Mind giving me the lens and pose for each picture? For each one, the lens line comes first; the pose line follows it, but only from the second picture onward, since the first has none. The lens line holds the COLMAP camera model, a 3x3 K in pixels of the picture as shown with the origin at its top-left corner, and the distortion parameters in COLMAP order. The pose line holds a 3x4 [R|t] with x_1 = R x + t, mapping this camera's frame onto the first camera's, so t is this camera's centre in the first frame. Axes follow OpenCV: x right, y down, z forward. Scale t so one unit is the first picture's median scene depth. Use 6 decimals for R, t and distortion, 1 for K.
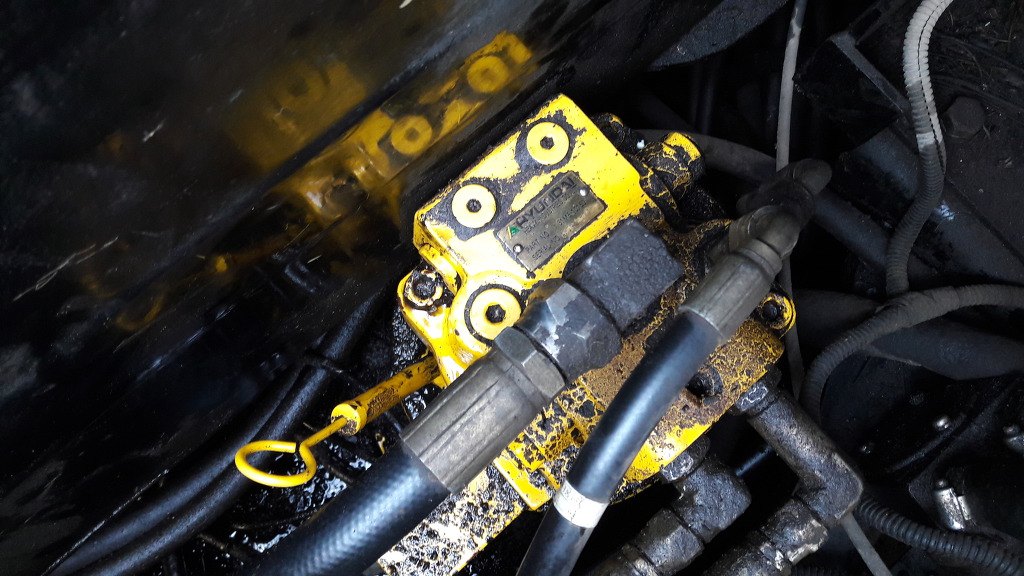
lens RADIAL K [[832.3, 0, 512.0], [0, 832.3, 288.0], [0, 0, 1]] dist [0.004061, 0.000534]
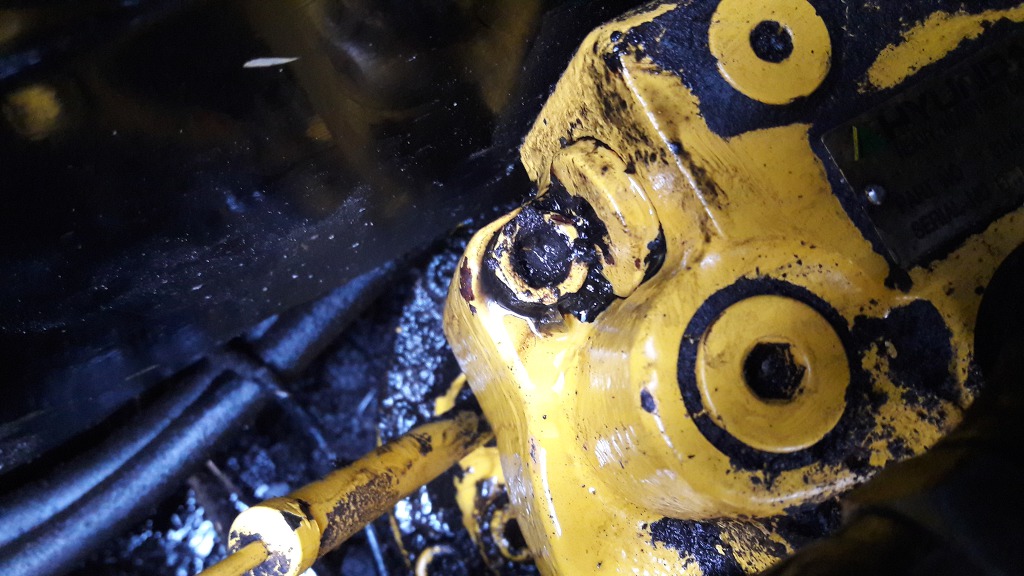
lens RADIAL K [[916.0, 0, 512.0], [0, 916.0, 288.0], [0, 0, 1]] dist [-0.006459, -0.005490]
pose [[0.976608, 0.214790, 0.010103, -0.116863], [-0.214329, 0.976143, -0.034760, 0.030039], [-0.017329, 0.031782, 0.999345, 0.566287]]
